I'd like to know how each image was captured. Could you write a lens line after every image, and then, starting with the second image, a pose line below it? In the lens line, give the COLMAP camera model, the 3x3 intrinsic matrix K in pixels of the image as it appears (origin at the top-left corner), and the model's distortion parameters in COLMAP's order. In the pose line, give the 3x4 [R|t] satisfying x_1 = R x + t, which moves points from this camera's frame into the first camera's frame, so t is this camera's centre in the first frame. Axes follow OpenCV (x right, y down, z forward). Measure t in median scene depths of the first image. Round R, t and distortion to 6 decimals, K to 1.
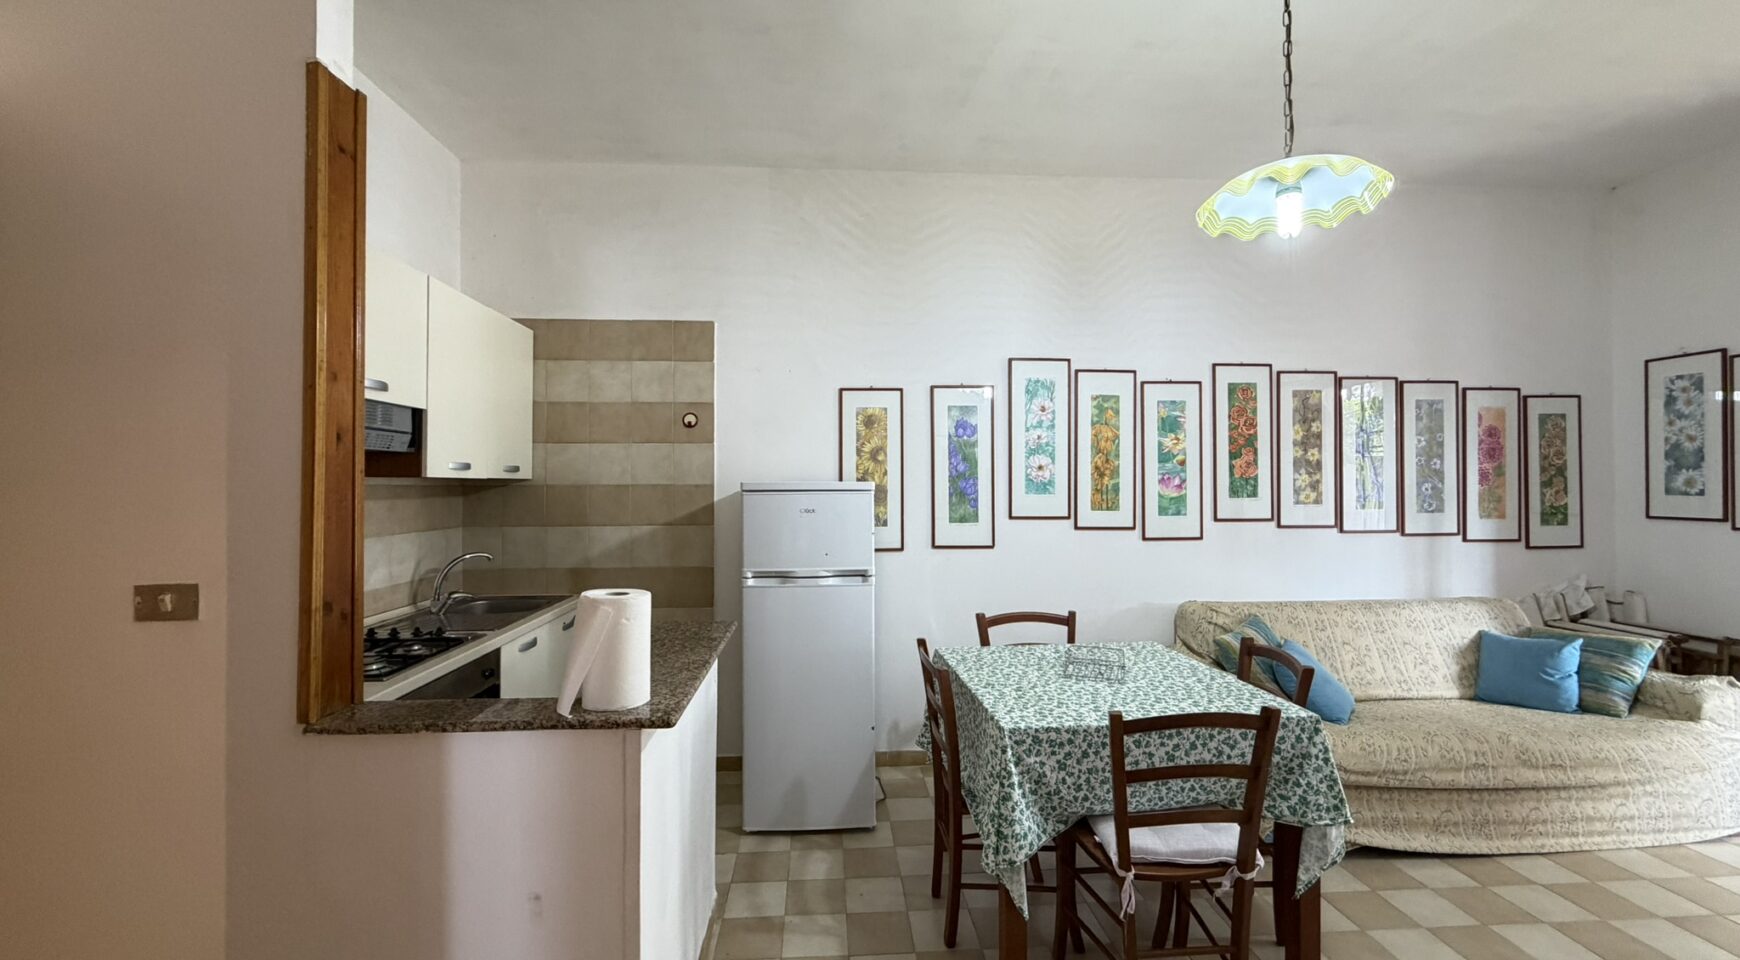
lens RADIAL K [[692.7, 0, 866.3], [0, 692.7, 480.1], [0, 0, 1]] dist [0.001273, 0.000073]
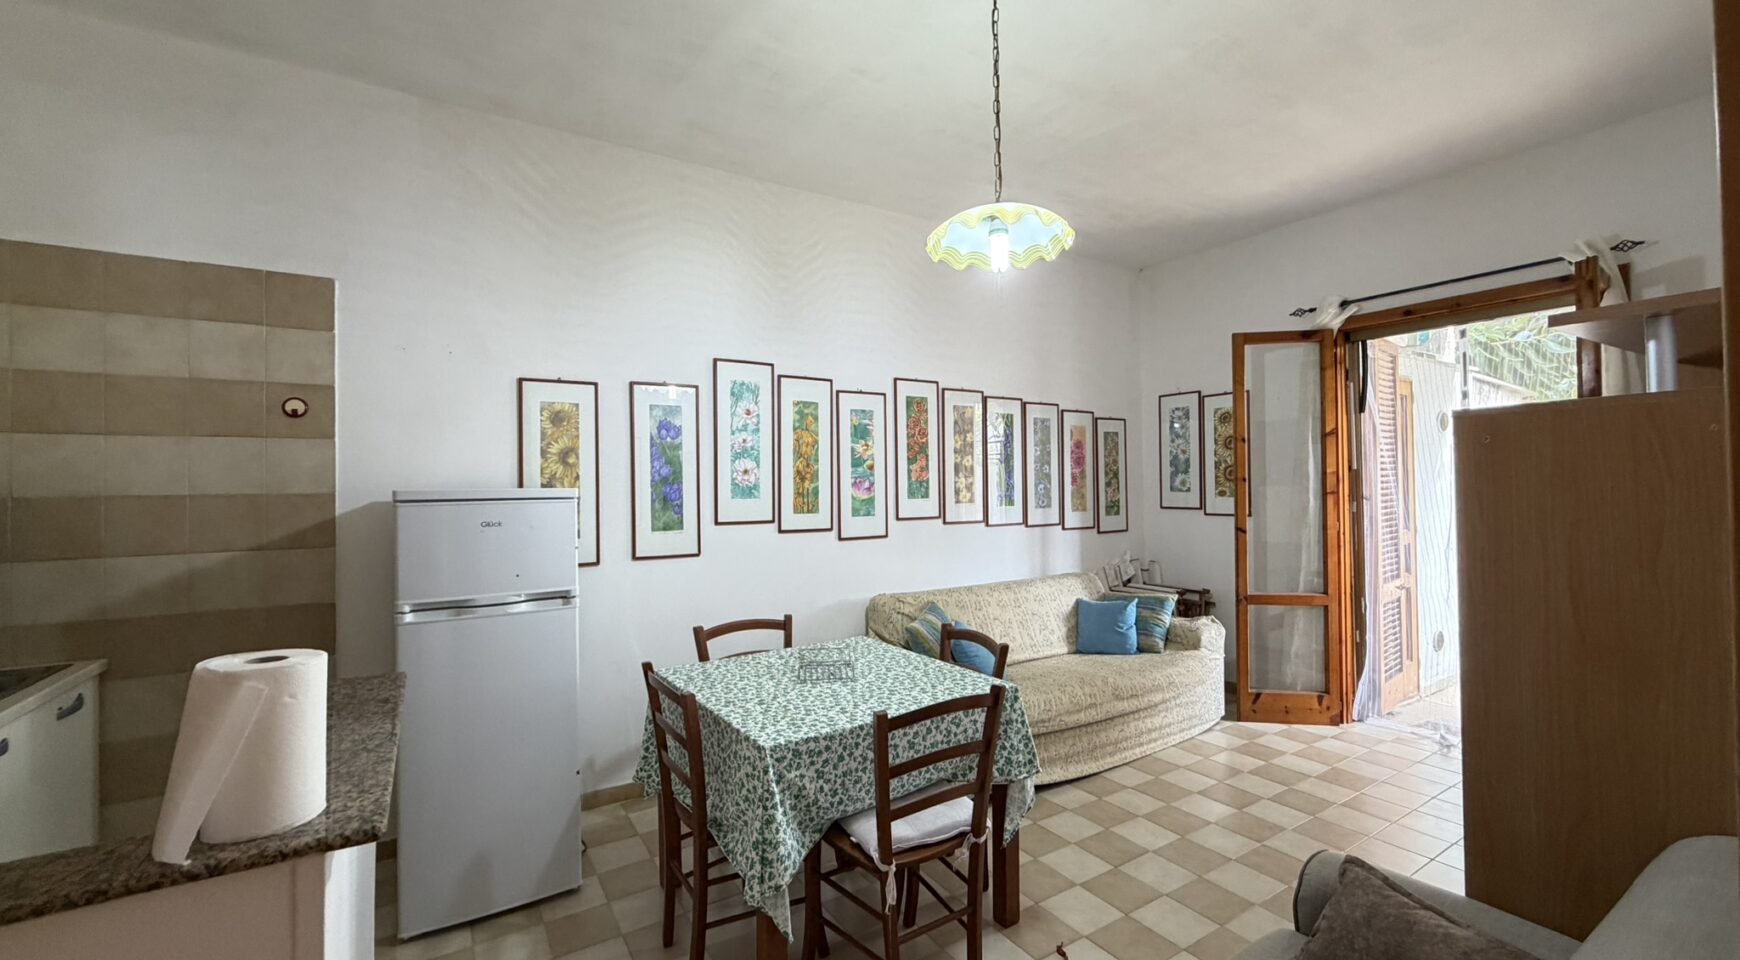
lens RADIAL K [[692.7, 0, 866.3], [0, 692.7, 480.1], [0, 0, 1]] dist [0.001273, 0.000073]
pose [[0.879329, -0.004502, 0.476193, -0.069437], [0.006660, 0.999974, -0.002844, -0.002114], [-0.476168, 0.005672, 0.879336, 0.052912]]
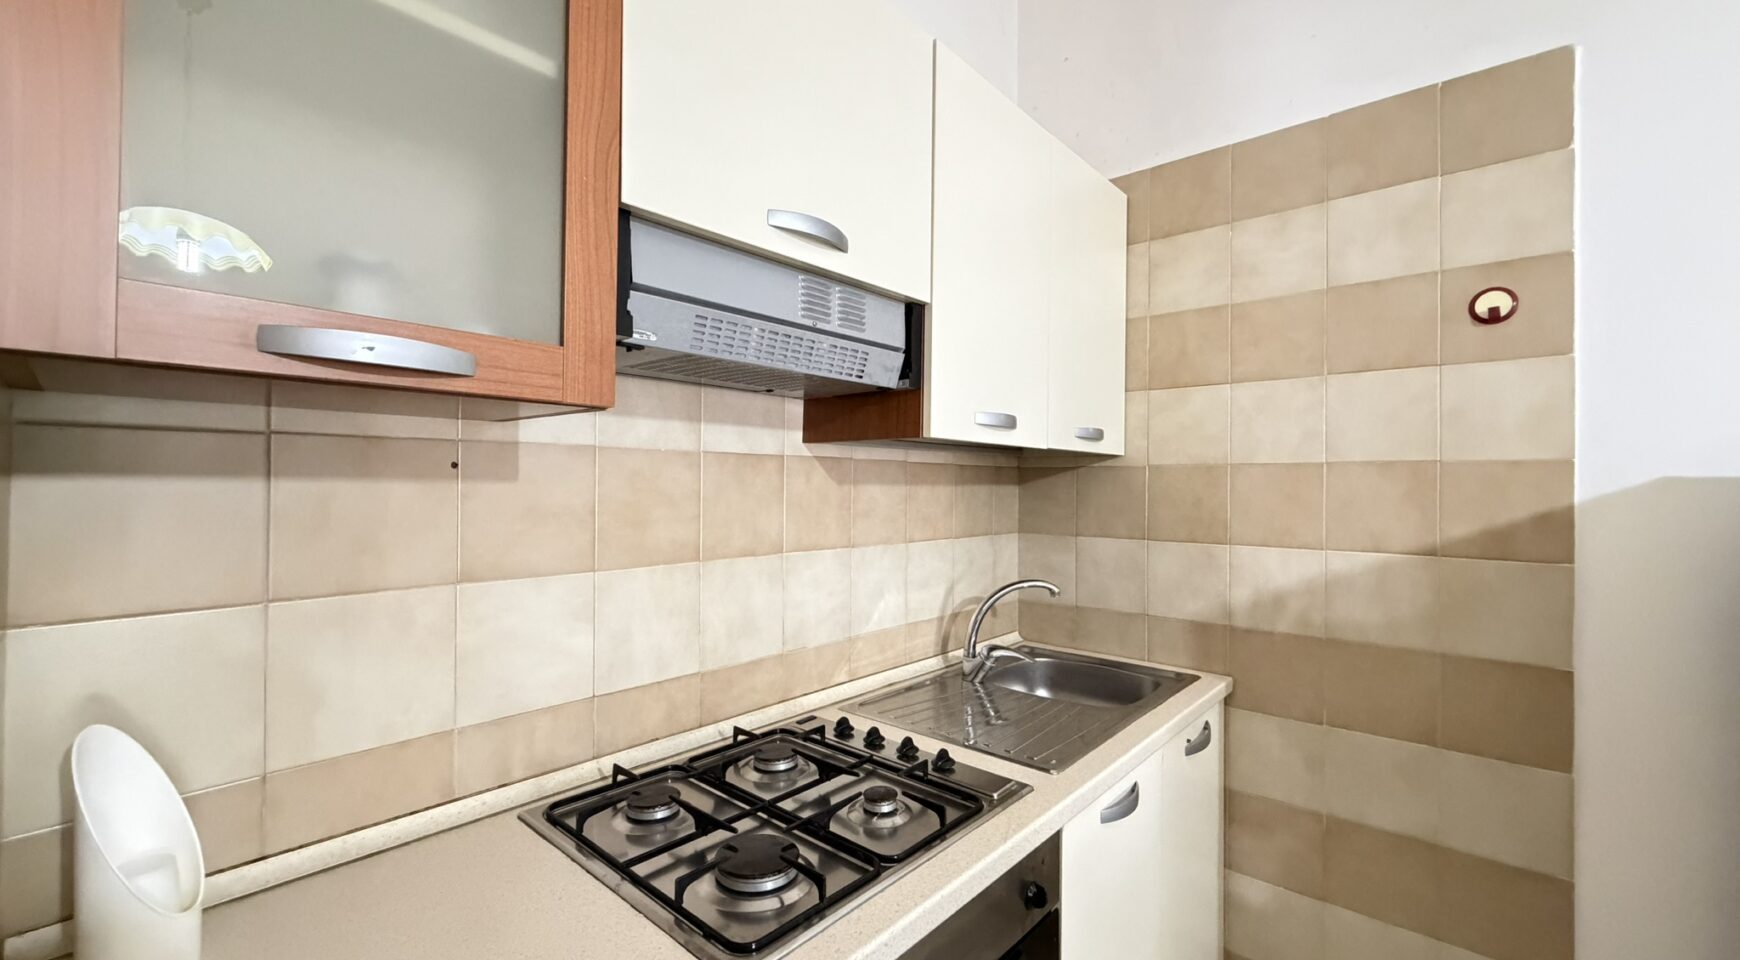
lens RADIAL K [[692.7, 0, 866.3], [0, 692.7, 480.1], [0, 0, 1]] dist [0.001273, 0.000073]
pose [[0.704086, 0.002392, -0.710111, -0.221800], [-0.003580, 0.999994, -0.000182, 0.019176], [0.710106, 0.002670, 0.704090, 0.437984]]
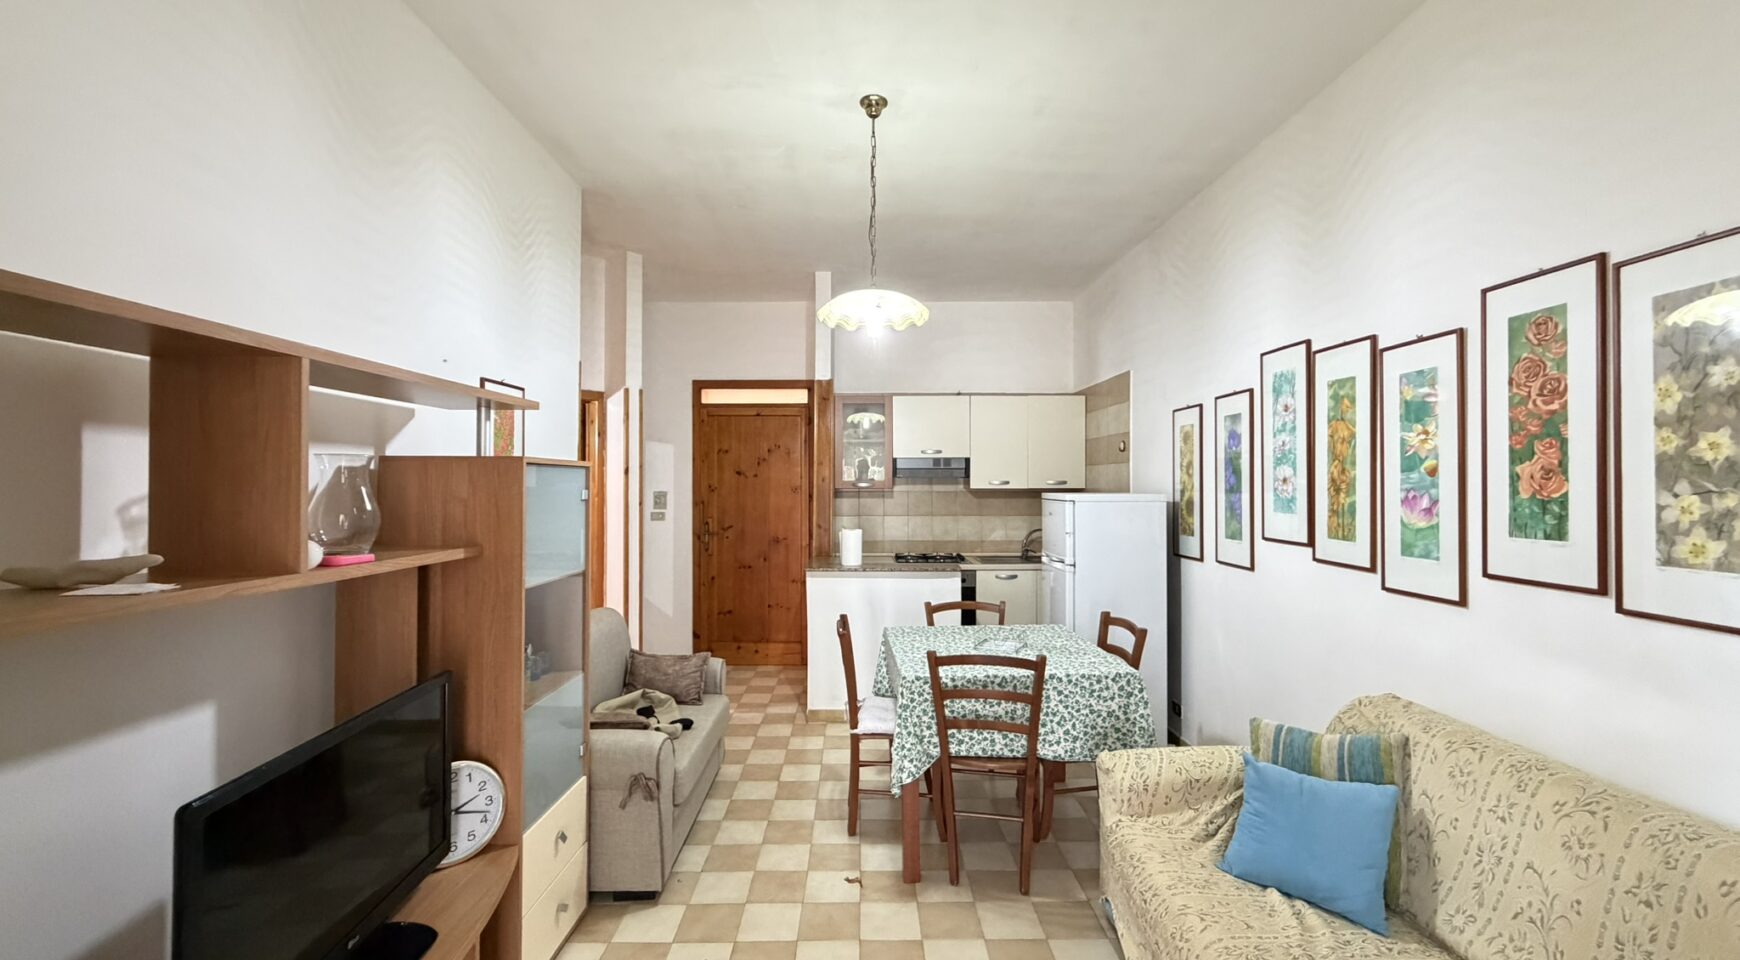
lens RADIAL K [[692.7, 0, 866.3], [0, 692.7, 480.1], [0, 0, 1]] dist [0.001273, 0.000073]
pose [[-0.054781, -0.001597, -0.998497, 1.125464], [0.007707, 0.999968, -0.002023, -0.021147], [0.998469, -0.007806, -0.054767, 0.568441]]
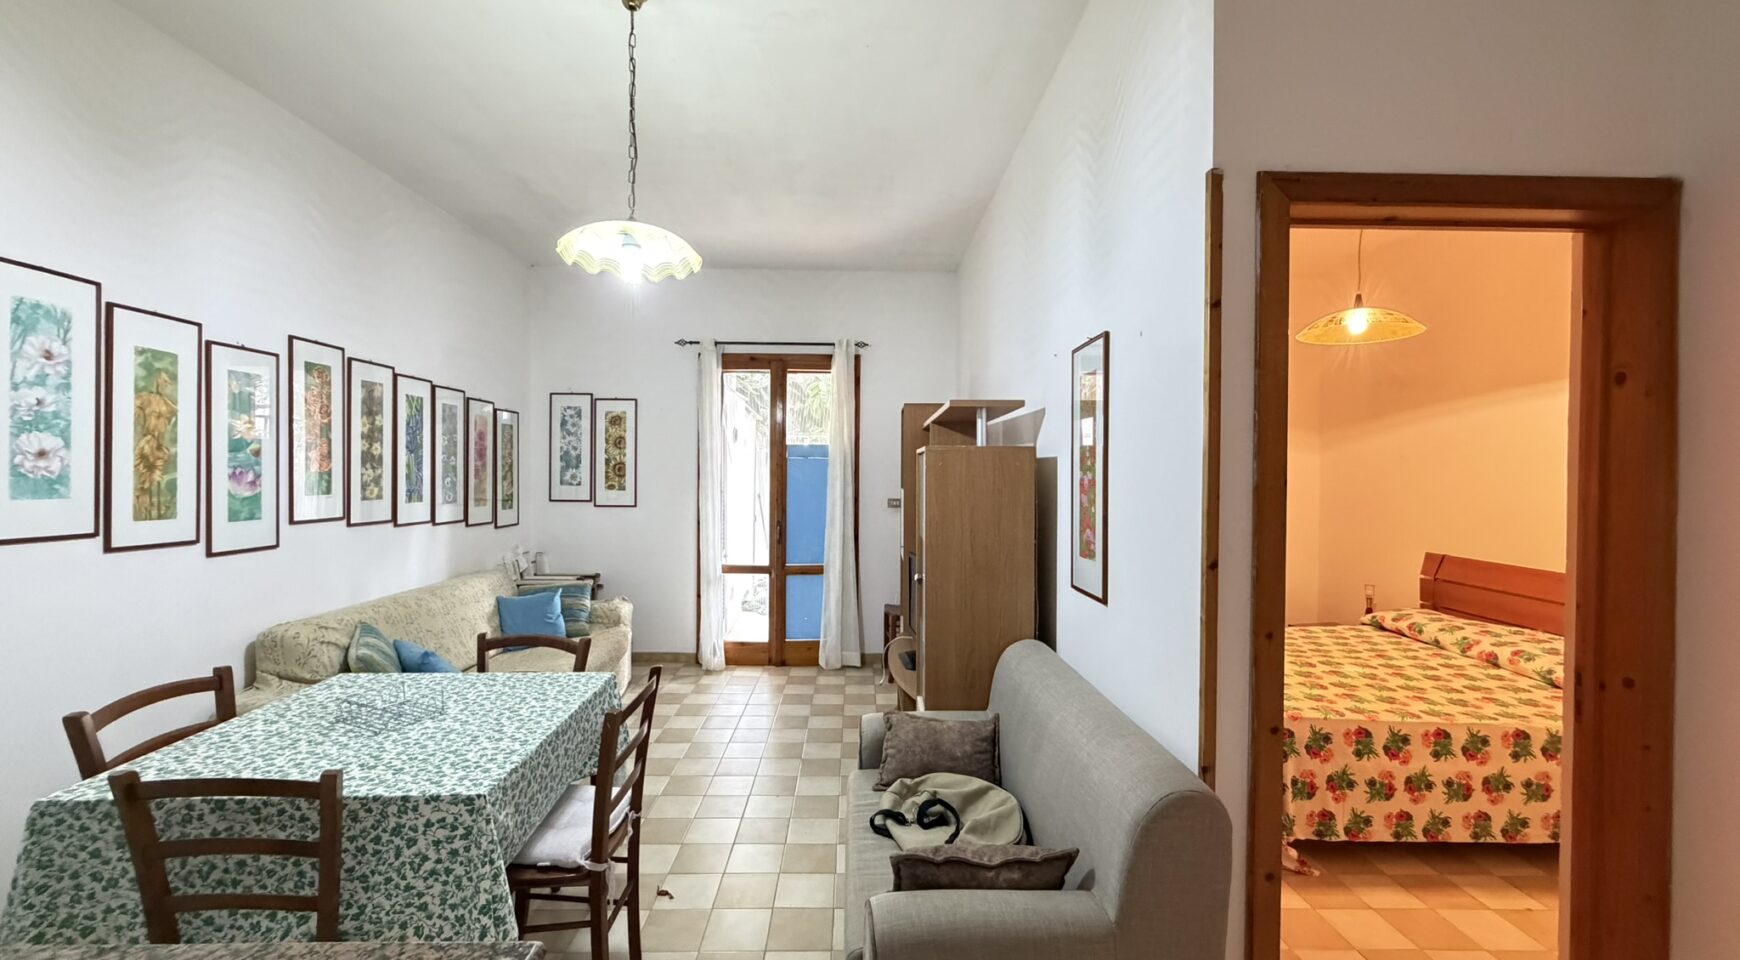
lens RADIAL K [[692.7, 0, 866.3], [0, 692.7, 480.1], [0, 0, 1]] dist [0.001273, 0.000073]
pose [[0.045600, -0.006932, 0.998936, -0.314770], [-0.014726, 0.999863, 0.007611, -0.010927], [-0.998851, -0.015058, 0.045492, 0.281340]]
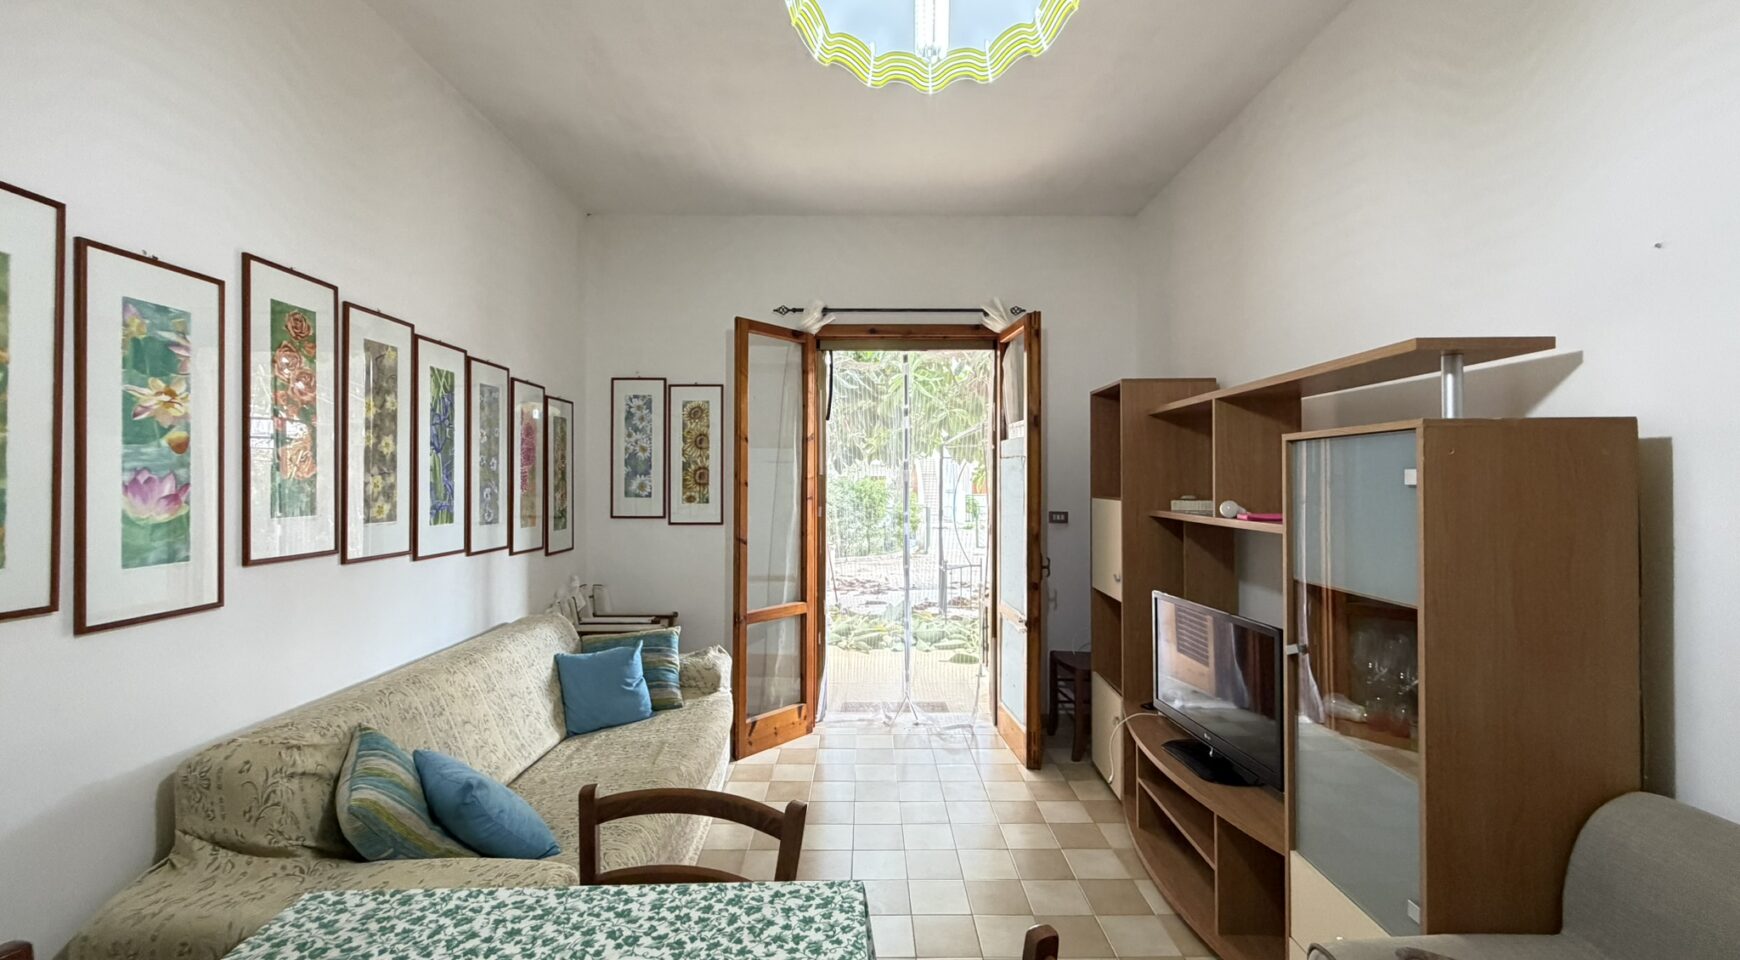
lens RADIAL K [[692.7, 0, 866.3], [0, 692.7, 480.1], [0, 0, 1]] dist [0.001273, 0.000073]
pose [[0.060236, 0.005702, 0.998168, 0.027709], [-0.007182, 0.999960, -0.005279, -0.003823], [-0.998158, -0.006851, 0.060274, 0.543251]]
